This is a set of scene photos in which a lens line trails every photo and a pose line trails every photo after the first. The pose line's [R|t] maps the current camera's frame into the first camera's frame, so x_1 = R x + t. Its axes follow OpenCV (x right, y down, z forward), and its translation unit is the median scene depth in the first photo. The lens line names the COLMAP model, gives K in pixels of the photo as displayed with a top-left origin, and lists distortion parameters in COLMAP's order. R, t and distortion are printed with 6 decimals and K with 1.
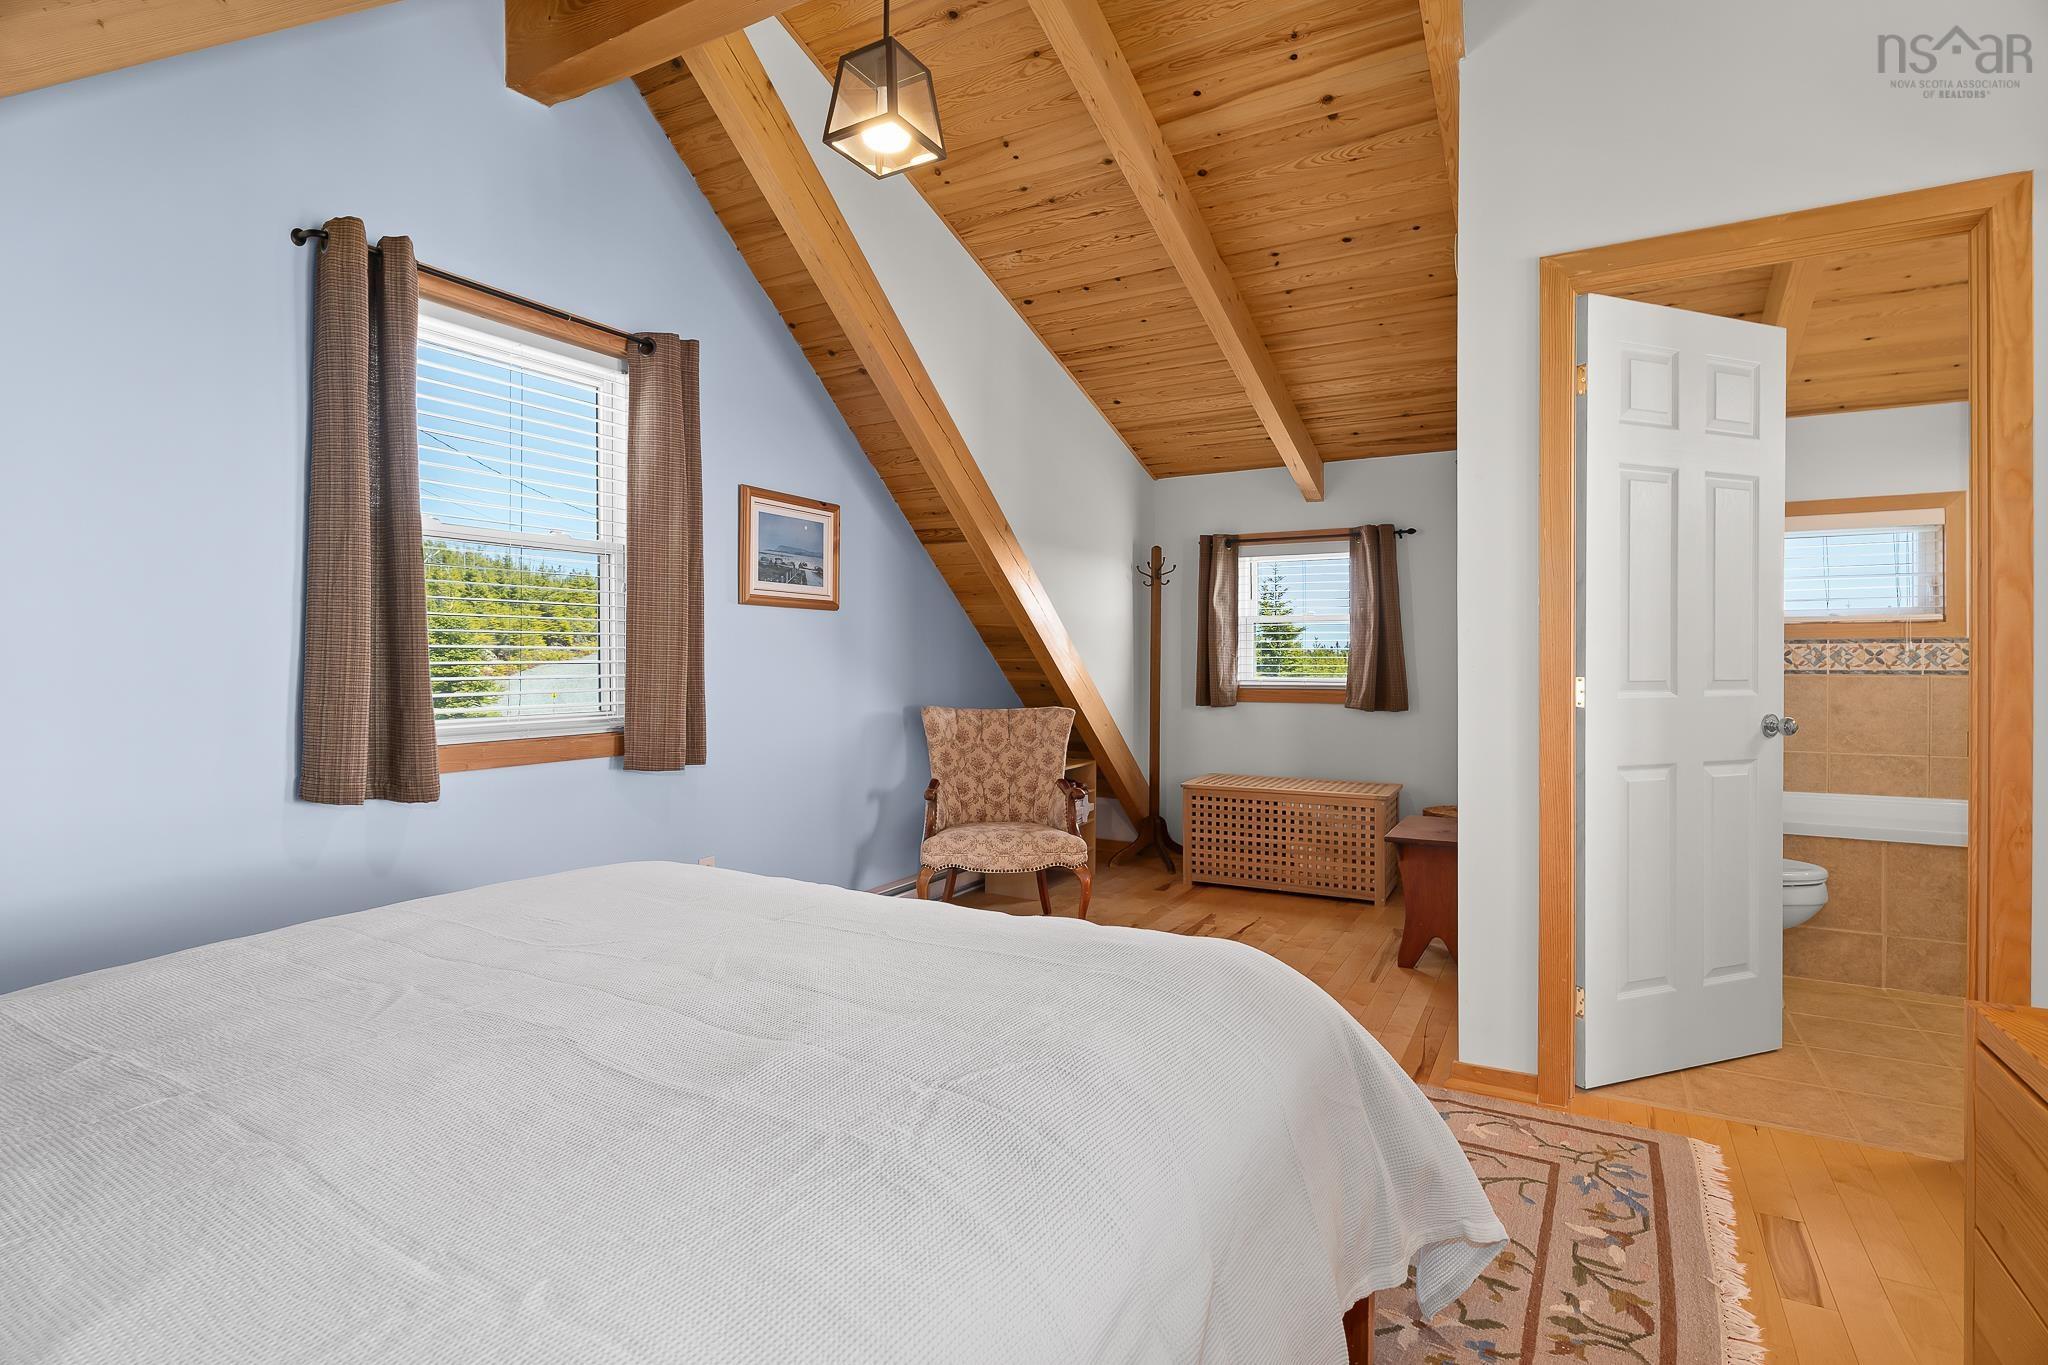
lens RADIAL K [[1004.0, 0, 1027.0], [0, 1004.0, 670.3], [0, 0, 1]] dist [-0.000365, 0.000109]
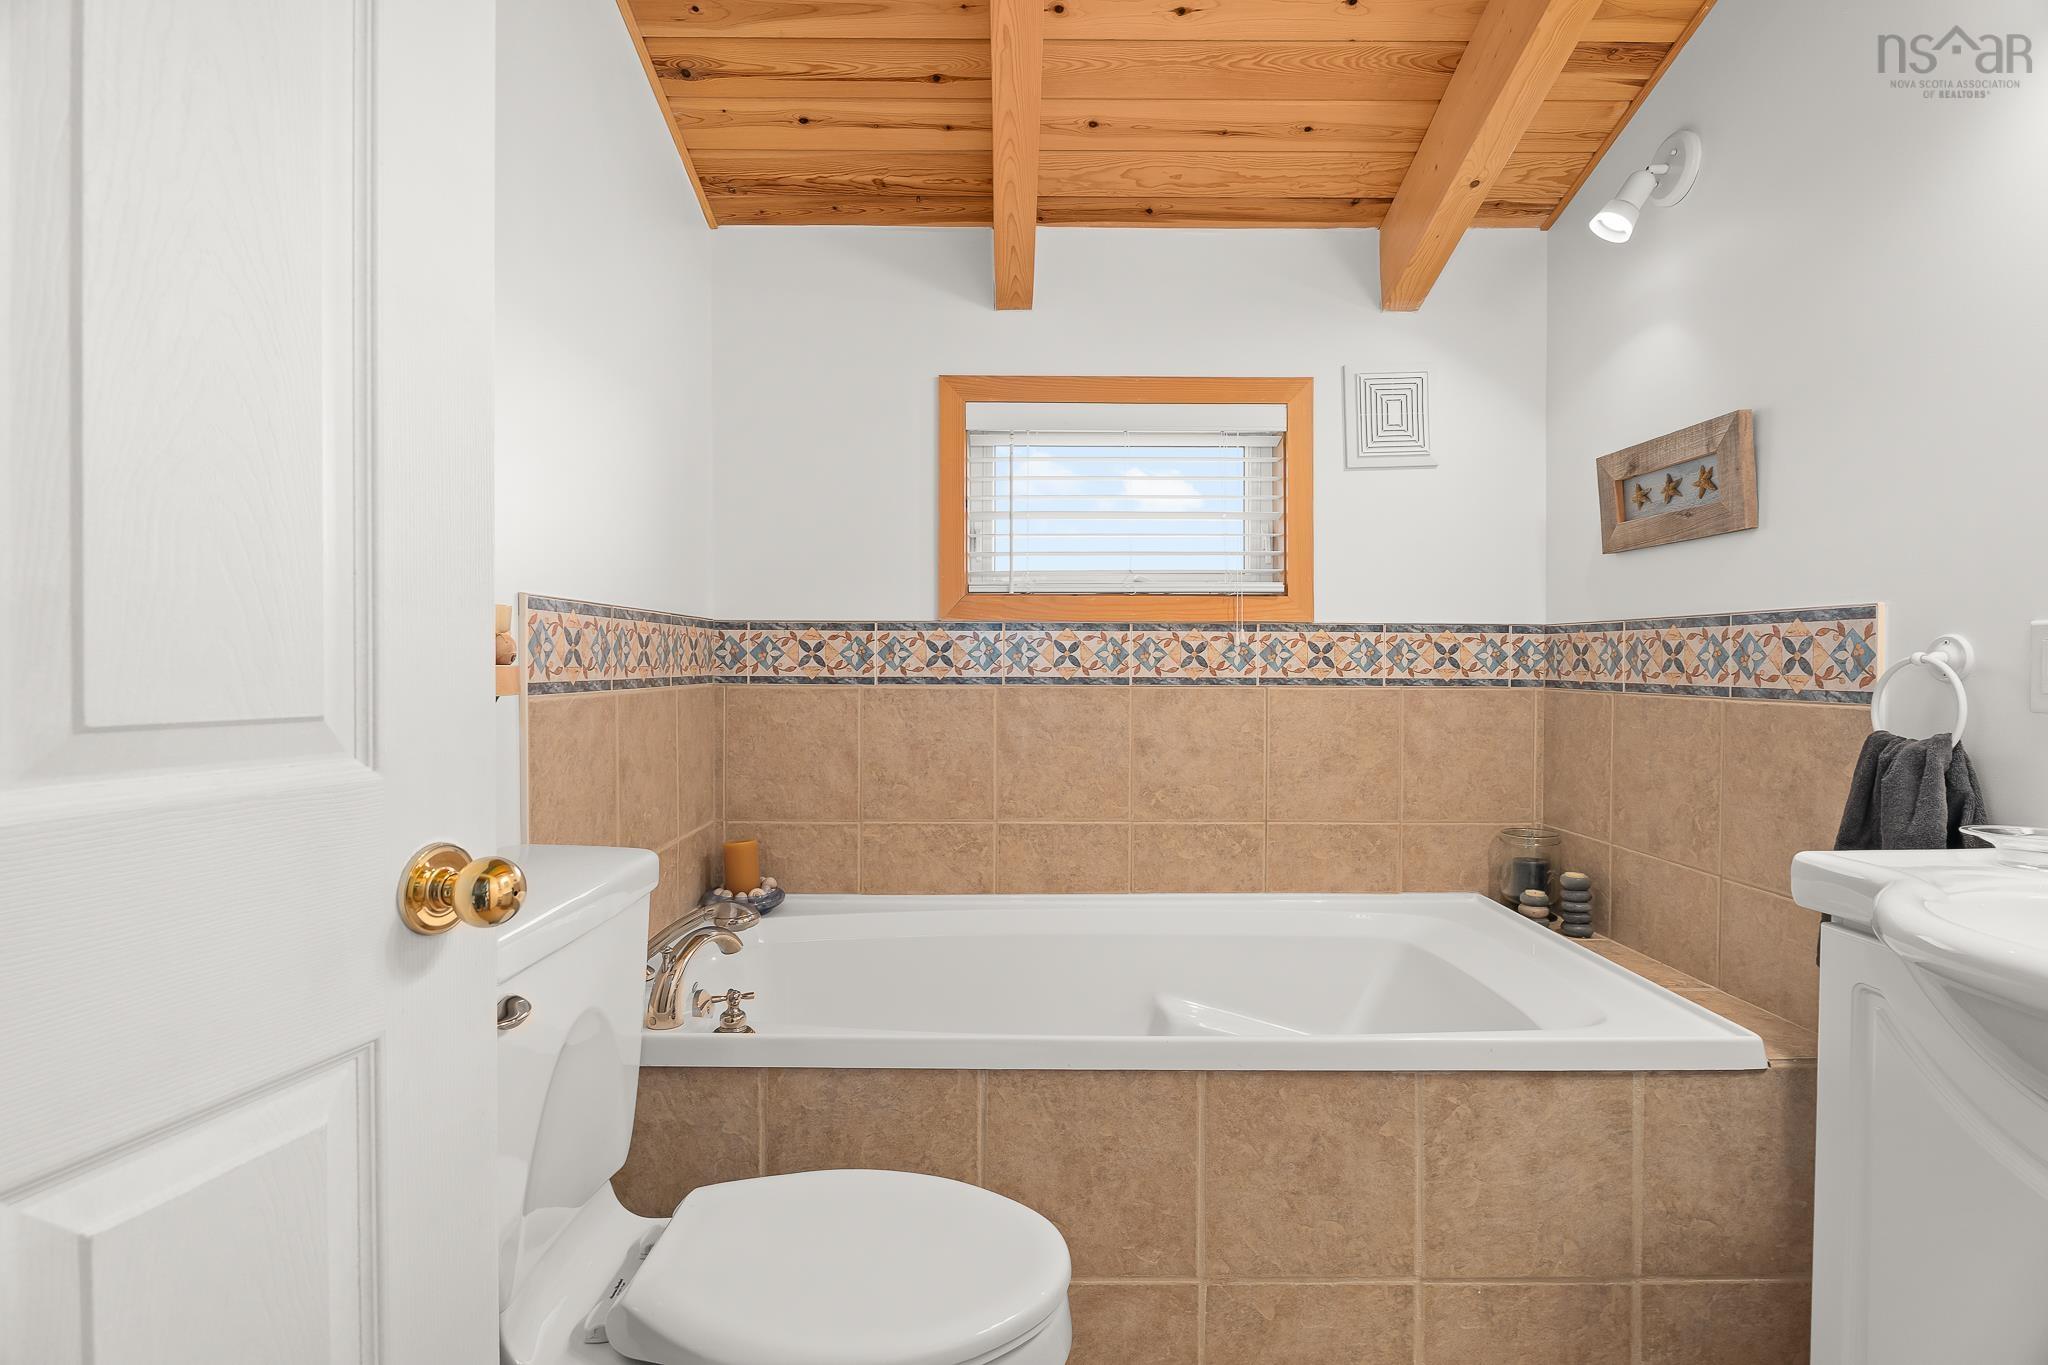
lens RADIAL K [[1004.0, 0, 1026.7], [0, 1004.0, 680.1], [0, 0, 1]] dist [-0.000365, 0.000109]
pose [[0.867855, -0.000459, 0.496817, 0.478522], [0.000329, 1.000000, 0.000350, 0.001124], [-0.496817, -0.000140, 0.867855, 0.552056]]
